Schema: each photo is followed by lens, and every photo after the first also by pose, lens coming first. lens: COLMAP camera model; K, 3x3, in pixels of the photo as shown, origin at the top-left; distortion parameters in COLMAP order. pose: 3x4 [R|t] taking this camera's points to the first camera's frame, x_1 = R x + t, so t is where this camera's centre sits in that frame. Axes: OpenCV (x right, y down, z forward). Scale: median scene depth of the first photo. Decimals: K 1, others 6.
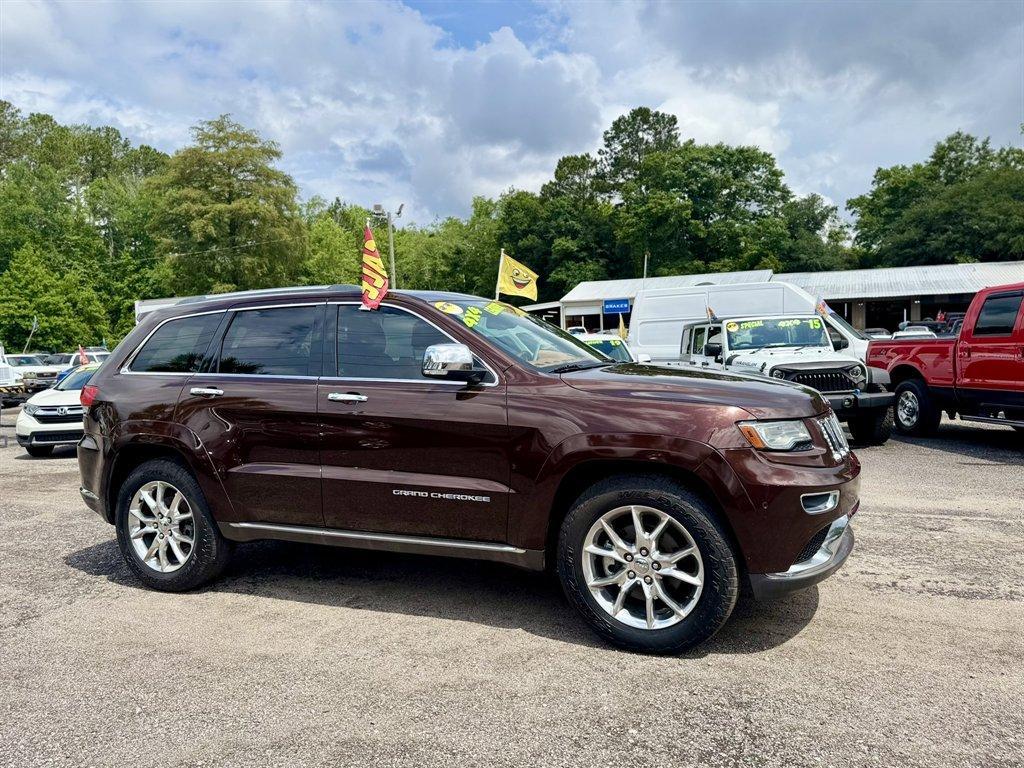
lens RADIAL K [[806.4, 0, 527.4], [0, 806.4, 377.5], [0, 0, 1]] dist [0.000579, -0.003063]
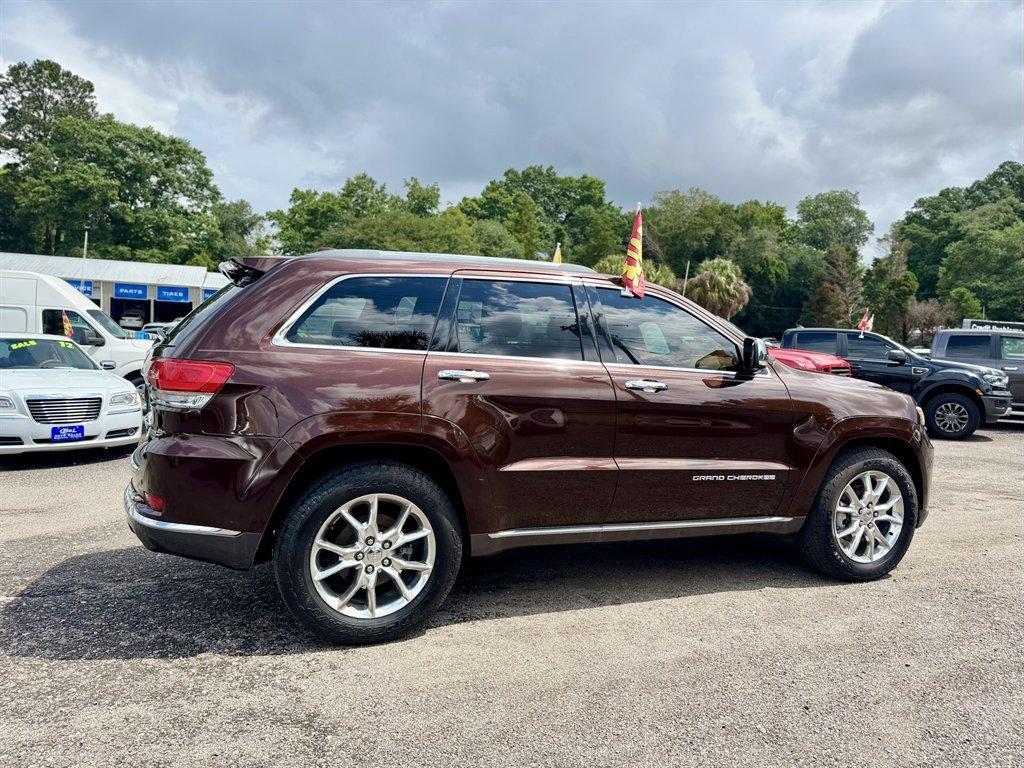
lens RADIAL K [[759.9, 0, 512.0], [0, 759.9, 384.0], [0, 0, 1]] dist [0.010118, -0.000583]
pose [[0.672581, 0.022001, 0.739697, -0.137735], [-0.029531, 0.999560, -0.002879, 0.004093], [-0.739434, -0.019908, 0.672934, 0.068522]]
